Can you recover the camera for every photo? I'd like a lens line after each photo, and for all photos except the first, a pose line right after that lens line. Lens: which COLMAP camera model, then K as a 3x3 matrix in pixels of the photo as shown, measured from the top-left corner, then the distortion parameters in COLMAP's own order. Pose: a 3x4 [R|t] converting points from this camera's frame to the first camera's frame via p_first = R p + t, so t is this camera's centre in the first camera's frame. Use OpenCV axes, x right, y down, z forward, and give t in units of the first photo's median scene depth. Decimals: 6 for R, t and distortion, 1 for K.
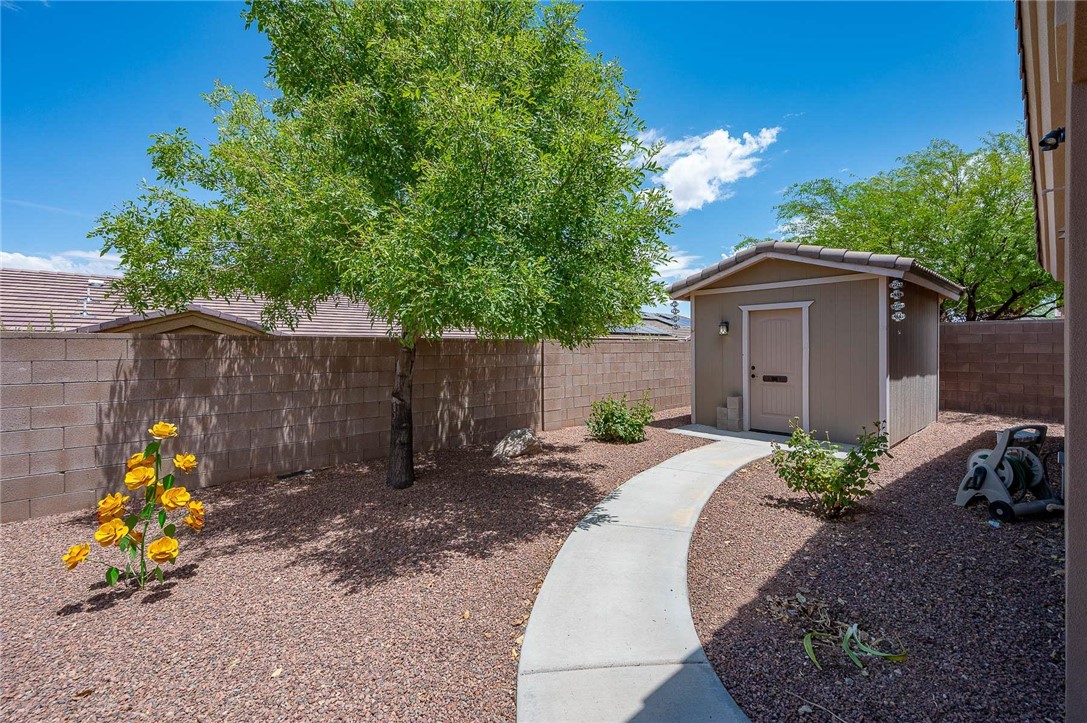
lens RADIAL K [[469.3, 0, 567.2], [0, 469.3, 349.0], [0, 0, 1]] dist [-0.004133, -0.000489]
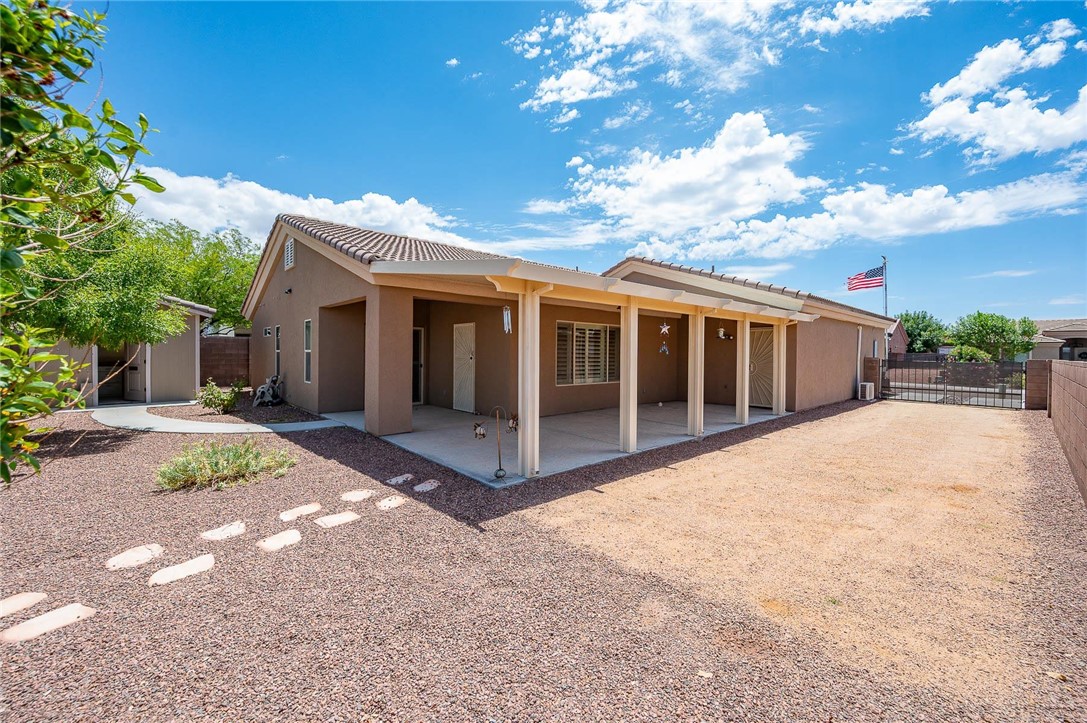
lens RADIAL K [[448.5, 0, 546.0], [0, 448.5, 353.9], [0, 0, 1]] dist [-0.001059, 0.001750]
pose [[0.011746, -0.001297, 0.999930, -1.252034], [-0.000841, 0.999999, 0.001307, 0.009923], [-0.999931, -0.000856, 0.011745, -0.528672]]
